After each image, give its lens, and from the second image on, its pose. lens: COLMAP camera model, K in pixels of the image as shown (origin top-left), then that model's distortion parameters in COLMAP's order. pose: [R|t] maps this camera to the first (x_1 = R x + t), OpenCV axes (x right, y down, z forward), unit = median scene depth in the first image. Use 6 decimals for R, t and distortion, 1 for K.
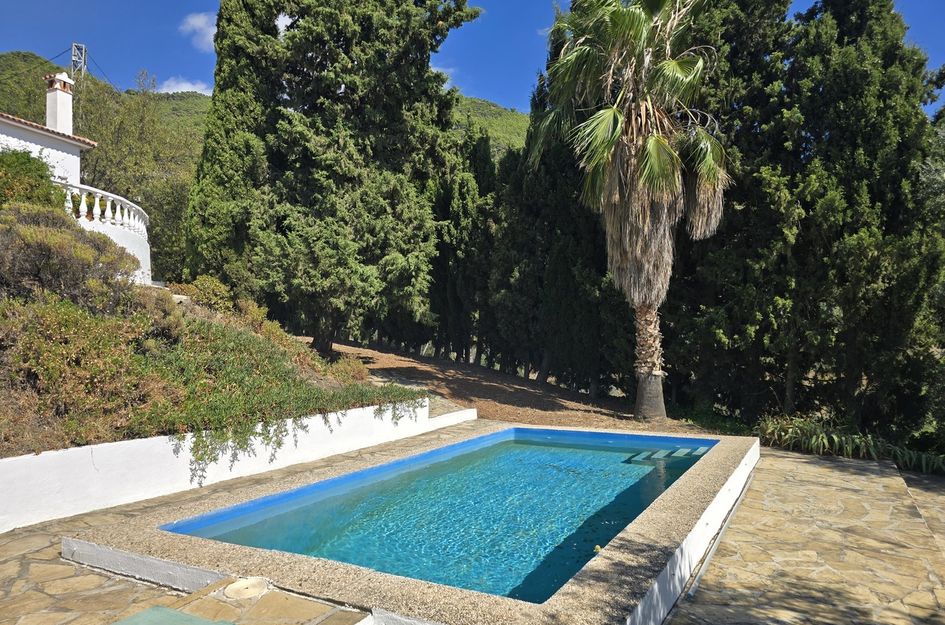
lens RADIAL K [[639.3, 0, 469.9], [0, 639.3, 308.6], [0, 0, 1]] dist [0.058663, -0.038620]
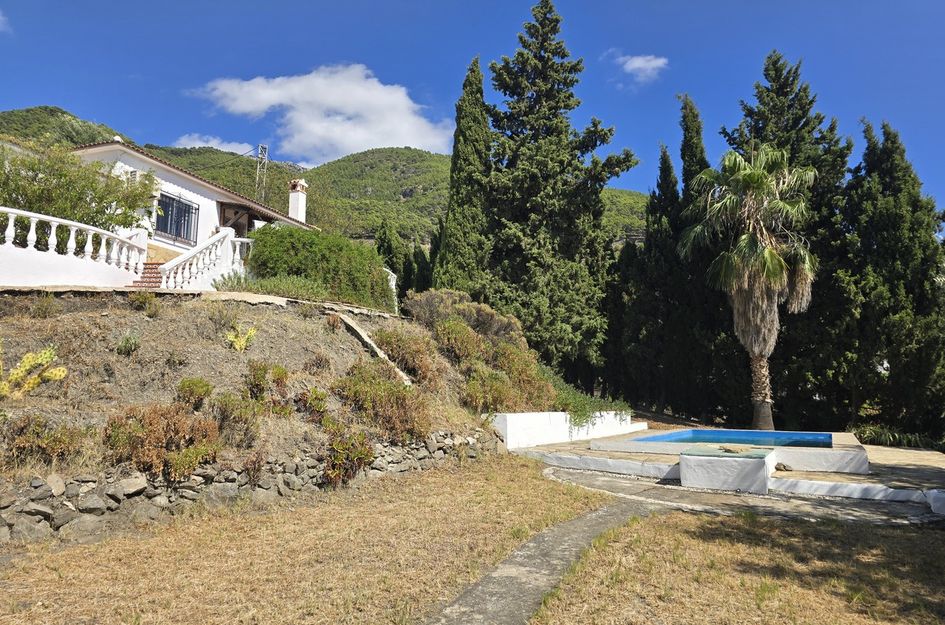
lens RADIAL K [[639.3, 0, 469.1], [0, 639.3, 309.9], [0, 0, 1]] dist [0.058663, -0.038620]
pose [[0.999639, 0.022240, 0.015066, -0.461254], [-0.020960, 0.996547, -0.080337, 0.025762], [-0.016800, 0.079992, 0.996654, -0.552035]]
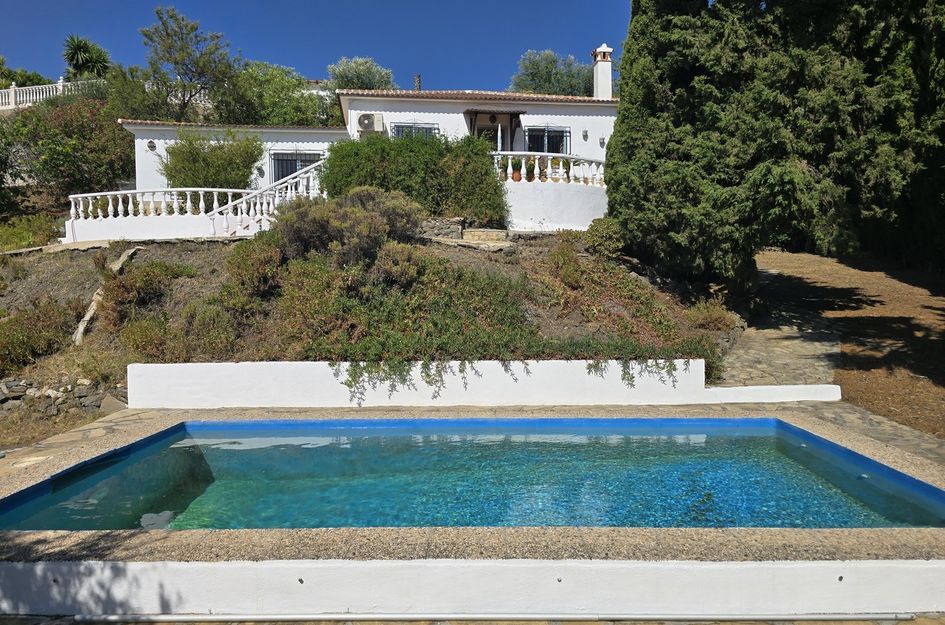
lens RADIAL K [[639.3, 0, 477.0], [0, 639.3, 310.4], [0, 0, 1]] dist [0.058663, -0.038620]
pose [[0.452647, 0.035483, -0.890984, 0.462931], [0.058635, 0.995861, 0.069448, 0.013752], [0.889760, -0.083678, 0.448693, 0.406228]]
